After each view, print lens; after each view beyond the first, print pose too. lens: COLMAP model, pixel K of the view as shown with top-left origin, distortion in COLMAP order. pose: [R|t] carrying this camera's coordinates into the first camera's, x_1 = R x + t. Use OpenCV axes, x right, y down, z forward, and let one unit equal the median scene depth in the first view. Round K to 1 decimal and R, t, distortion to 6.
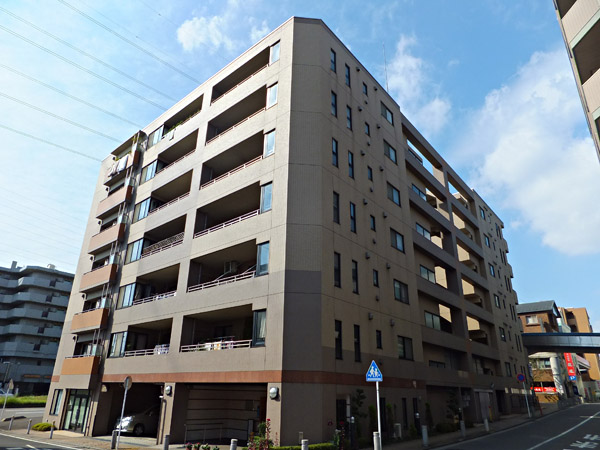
lens RADIAL K [[396.2, 0, 300.0], [0, 396.2, 225.0], [0, 0, 1]] dist [-0.009123, -0.000426]
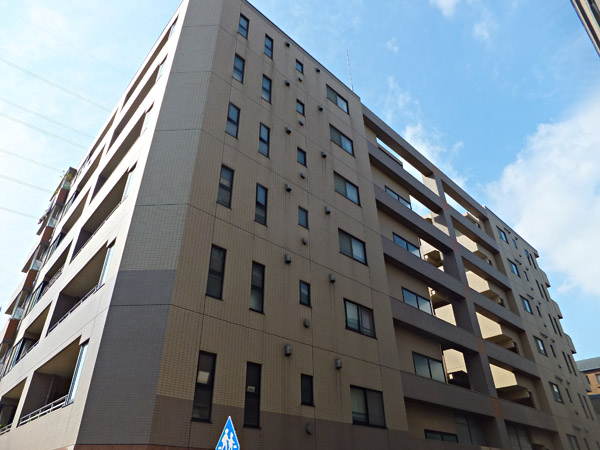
lens RADIAL K [[418.5, 0, 299.1], [0, 418.5, 173.8], [0, 0, 1]] dist [-0.004928, 0.005324]
pose [[0.996443, -0.071818, -0.044094, 0.151259], [0.058482, 0.966013, -0.251792, 0.077107], [0.060679, 0.248318, 0.966776, 0.167059]]
